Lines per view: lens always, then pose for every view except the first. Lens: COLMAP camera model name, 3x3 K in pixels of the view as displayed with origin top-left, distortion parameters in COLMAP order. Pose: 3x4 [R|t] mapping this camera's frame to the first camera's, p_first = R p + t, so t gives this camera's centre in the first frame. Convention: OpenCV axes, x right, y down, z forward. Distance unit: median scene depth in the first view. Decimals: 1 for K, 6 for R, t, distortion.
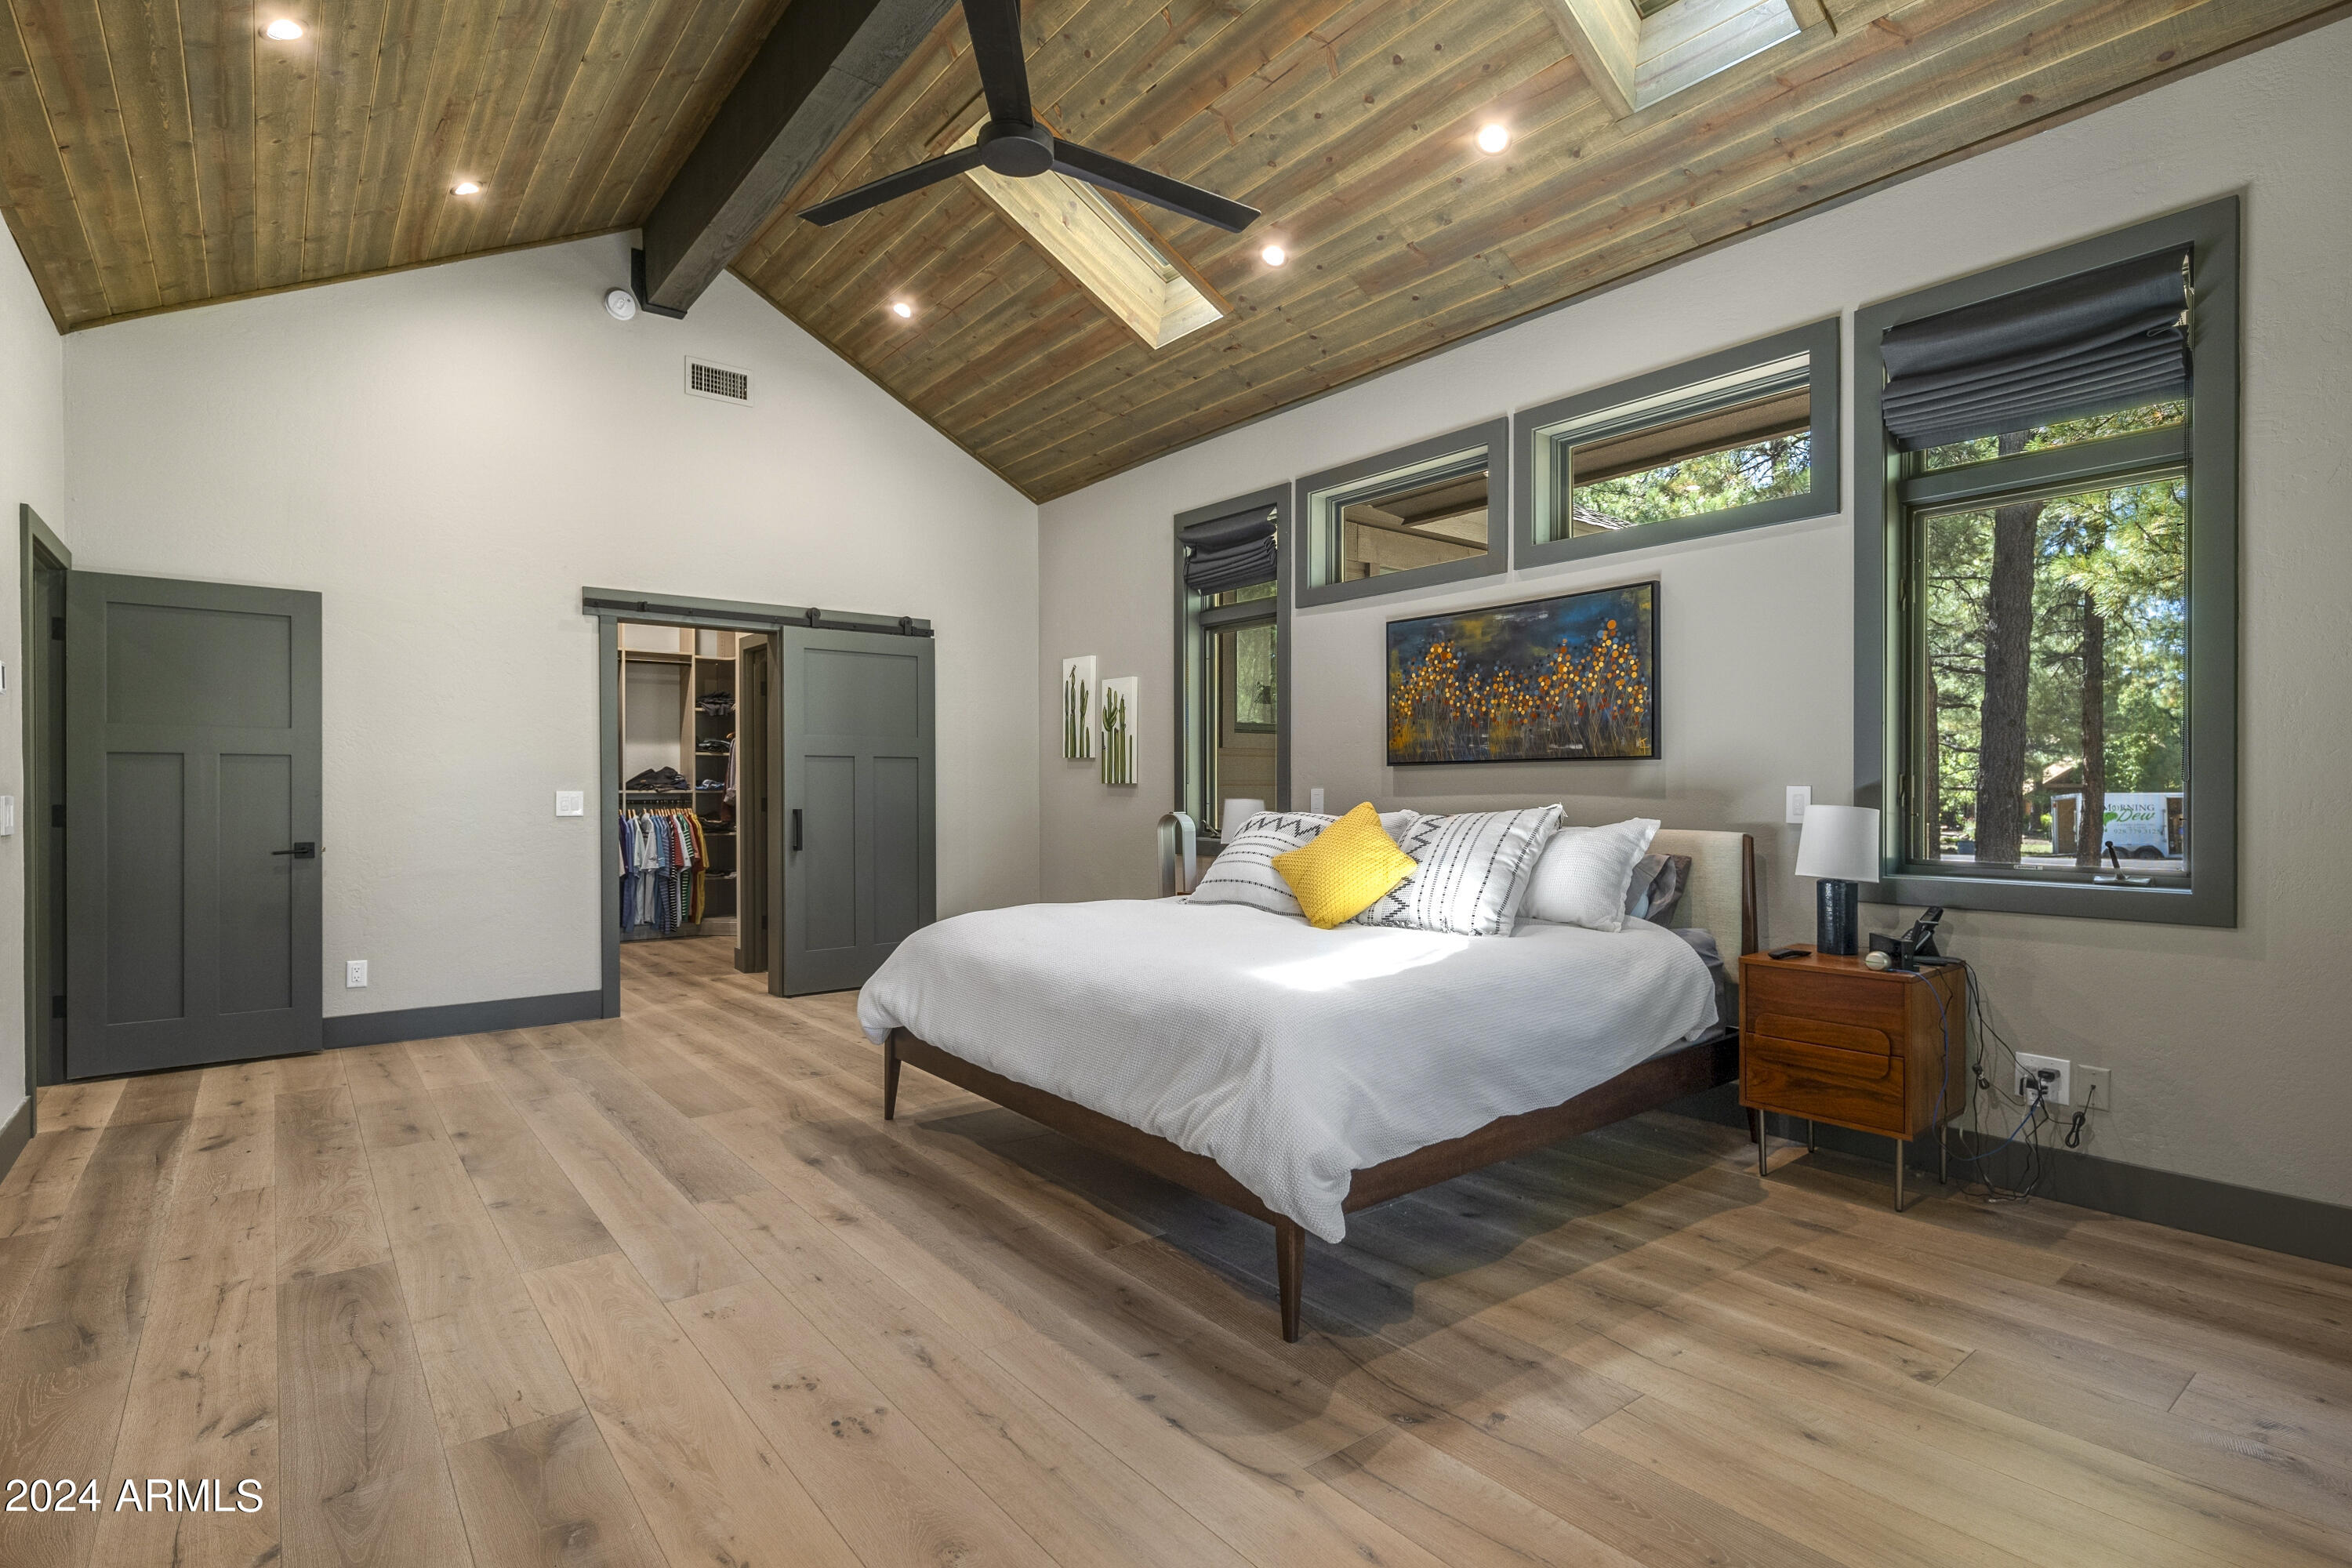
lens RADIAL K [[1146.1, 0, 1176.0], [0, 1146.1, 784.0], [0, 0, 1]] dist [-0.000657, -0.000367]
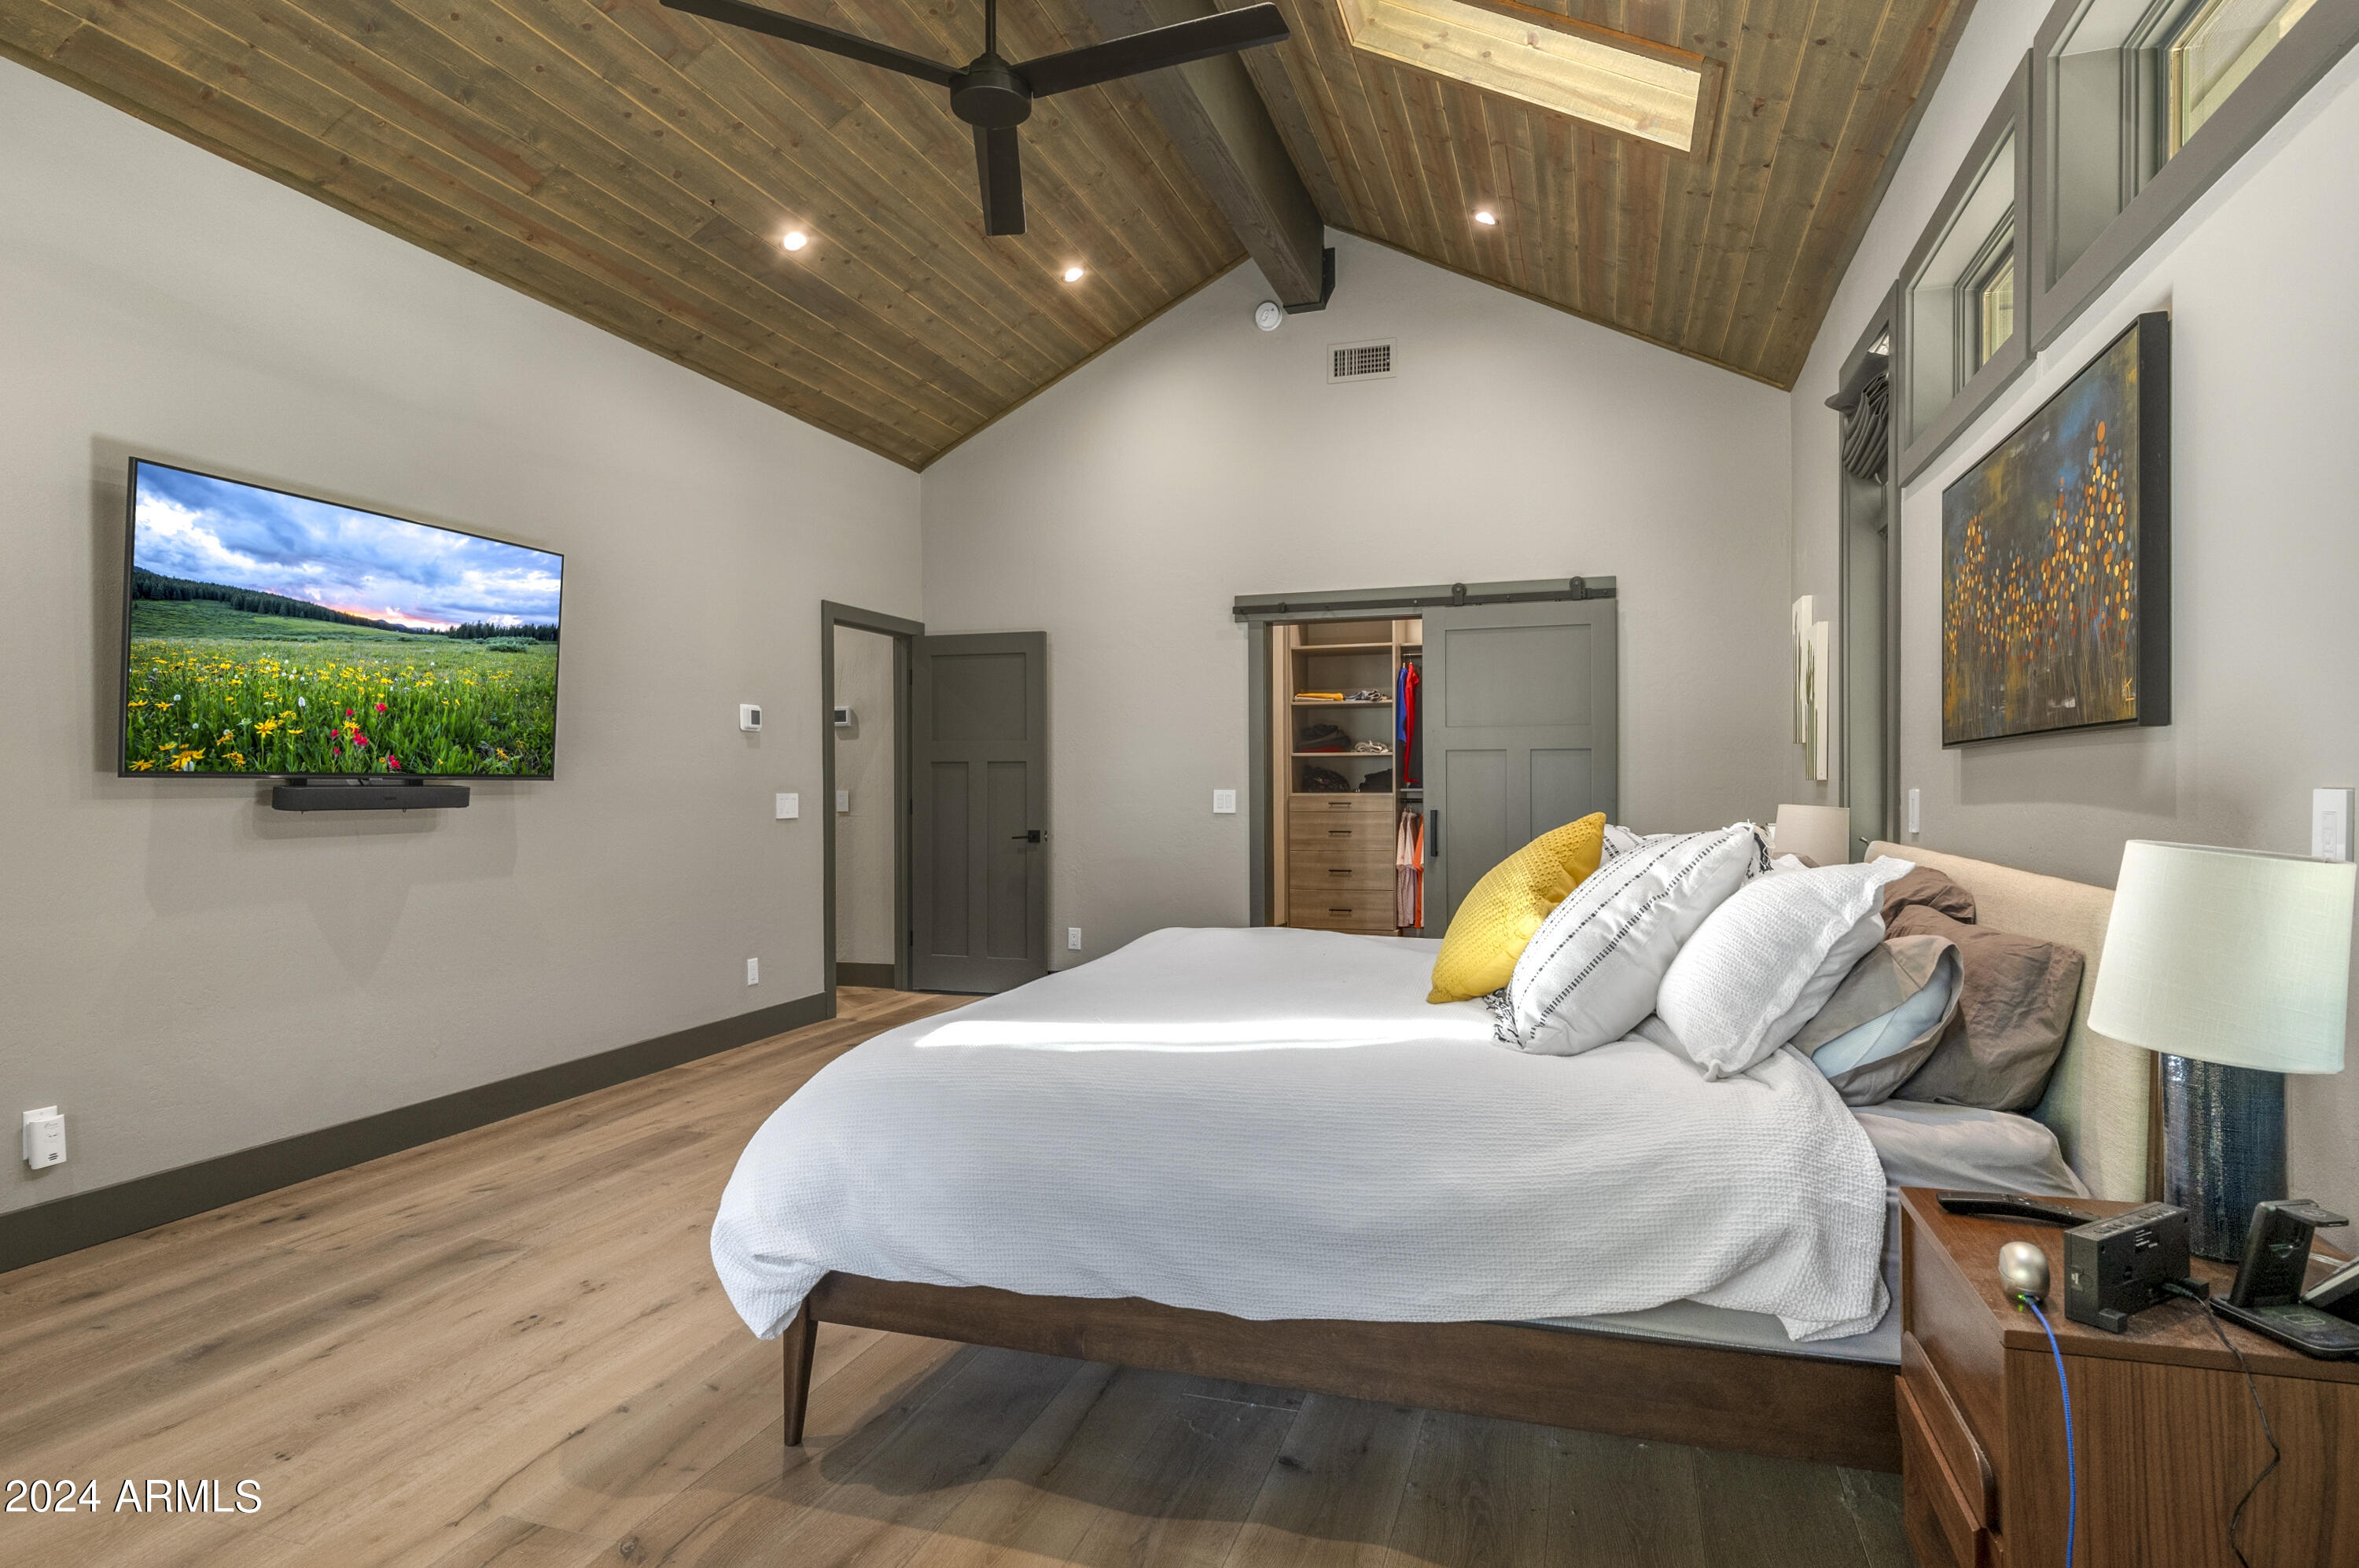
lens RADIAL K [[1286.5, 0, 1179.6], [0, 1286.5, 787.3], [0, 0, 1]] dist [-0.001125, -0.000258]
pose [[0.547078, 0.000462, -0.837081, 0.609178], [0.005866, 0.999973, 0.004385, -0.002082], [0.837061, -0.007309, 0.547061, 0.416274]]
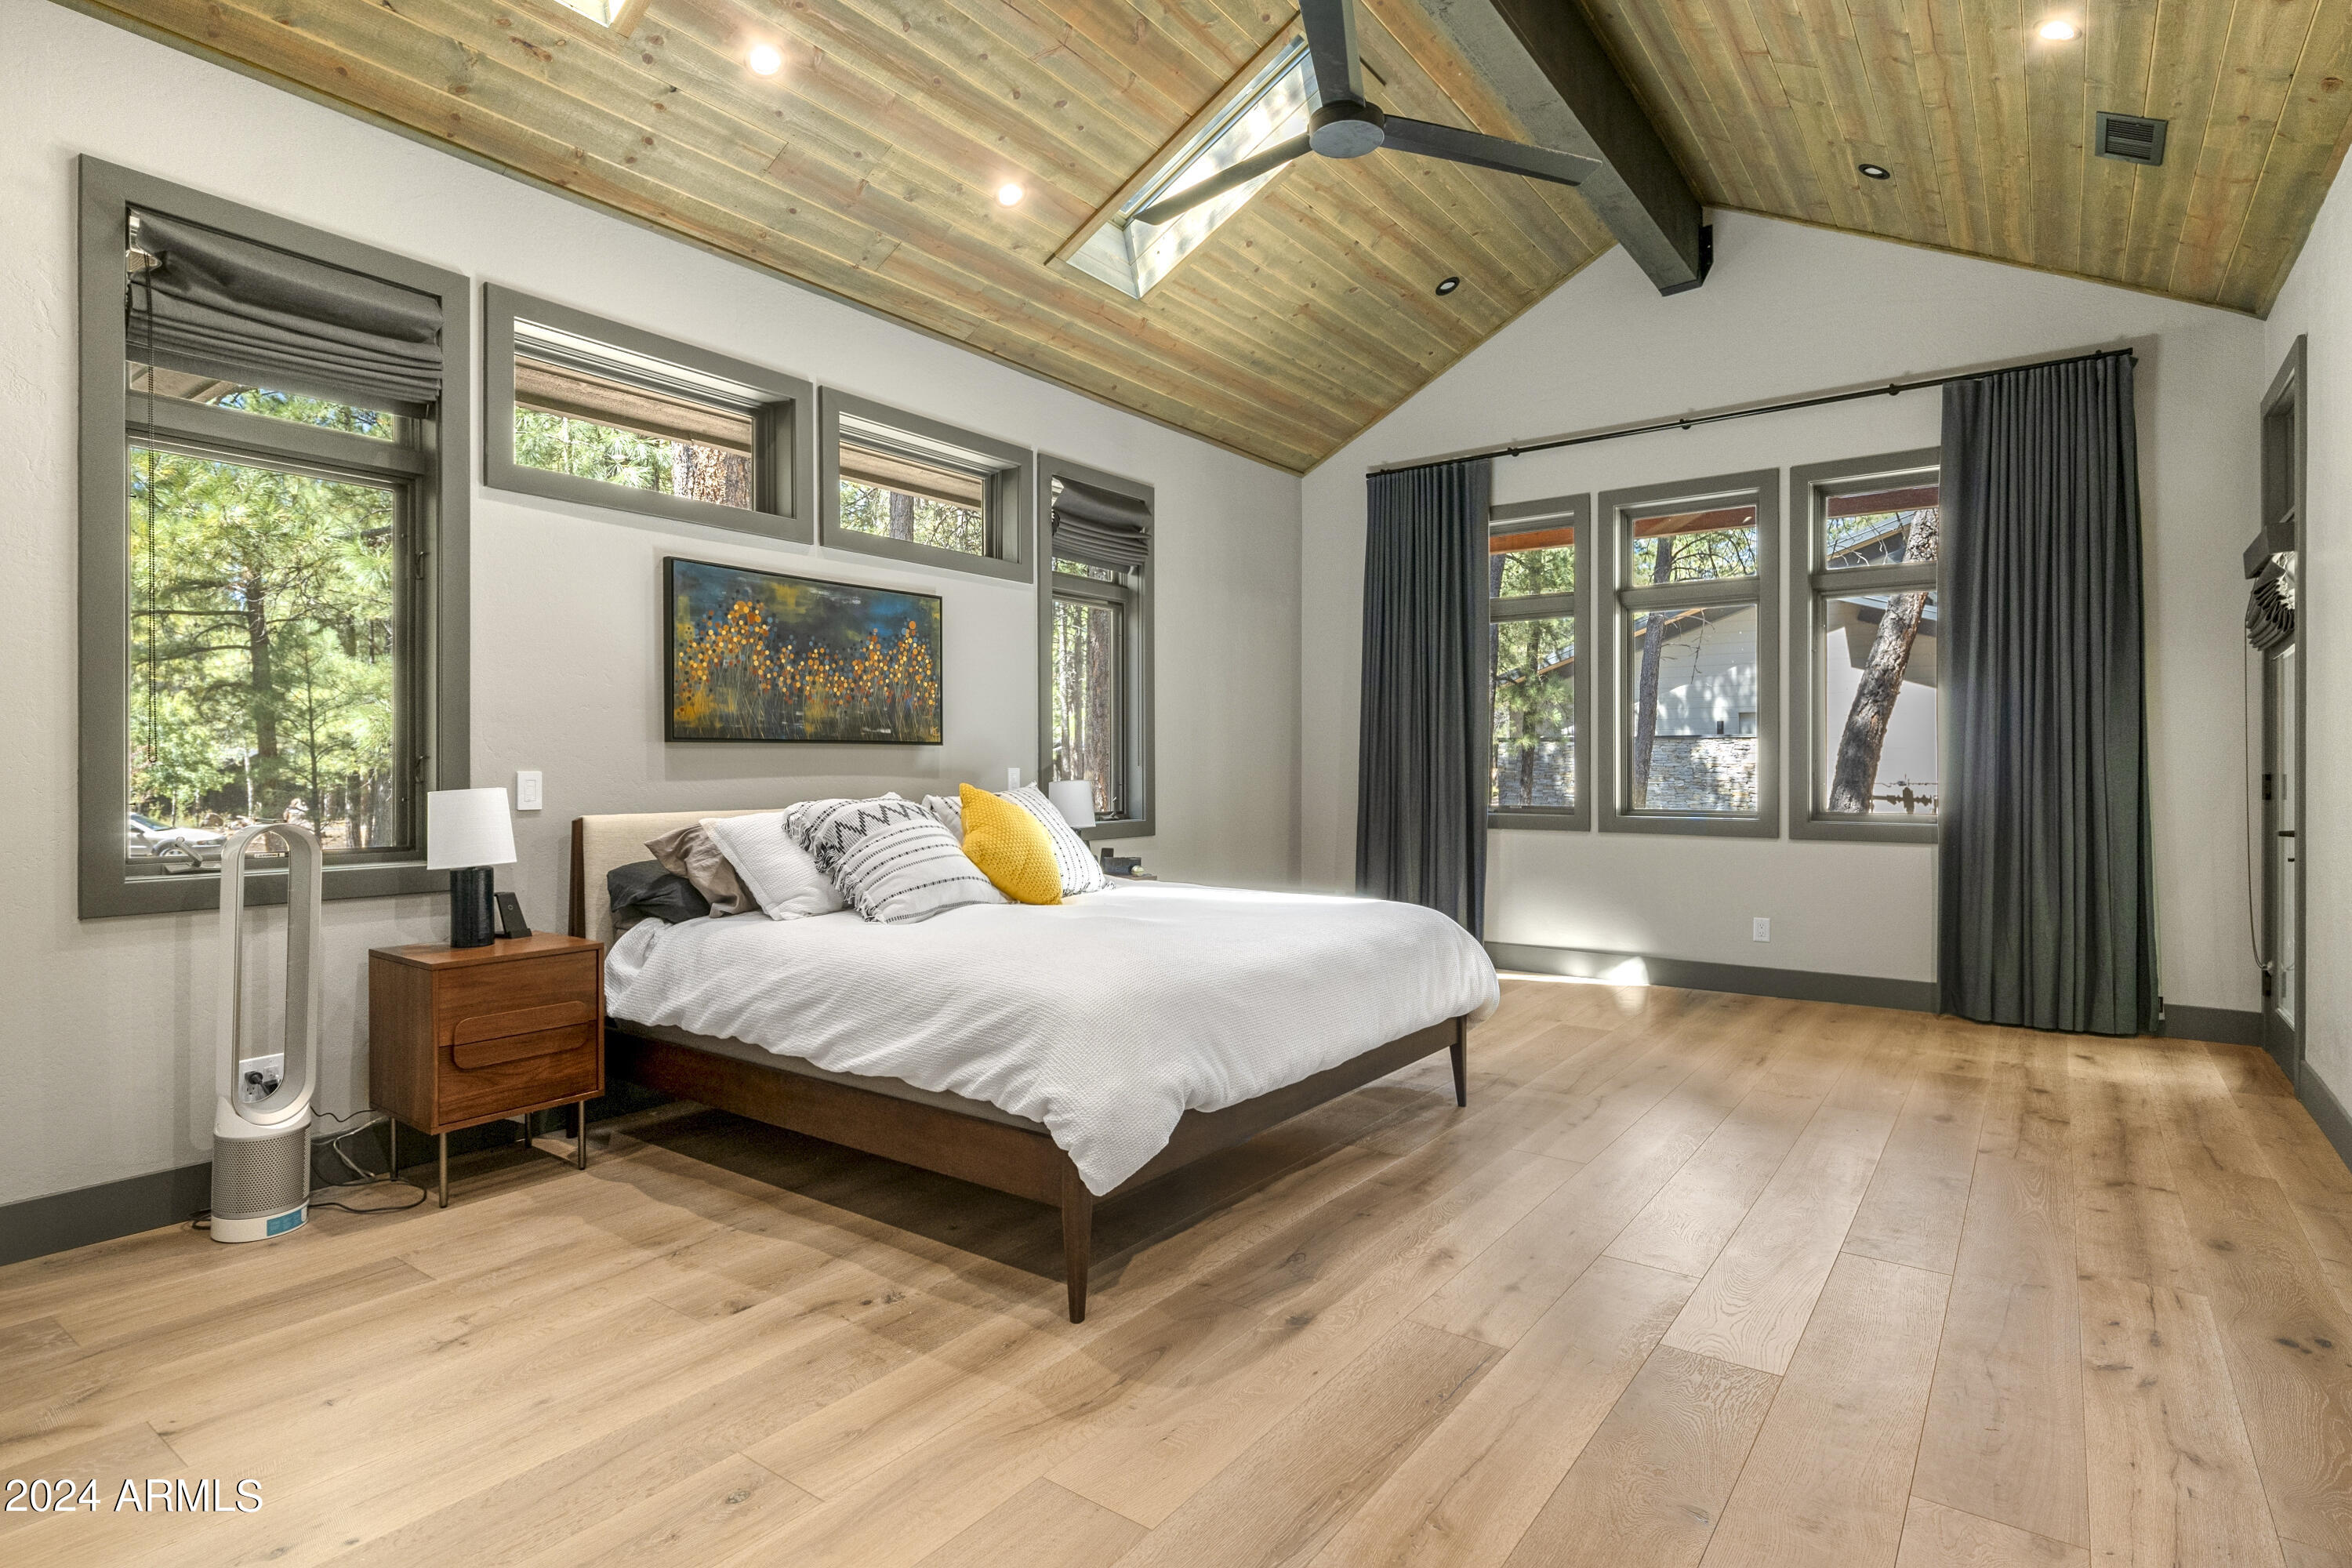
lens RADIAL K [[1188.2, 0, 1171.4], [0, 1188.2, 762.3], [0, 0, 1]] dist [-0.001766, 0.000039]
pose [[-0.259533, 0.007040, 0.965708, -0.823604], [-0.000633, 0.999972, -0.007459, 0.005221], [-0.965734, -0.002547, -0.259522, 1.061227]]
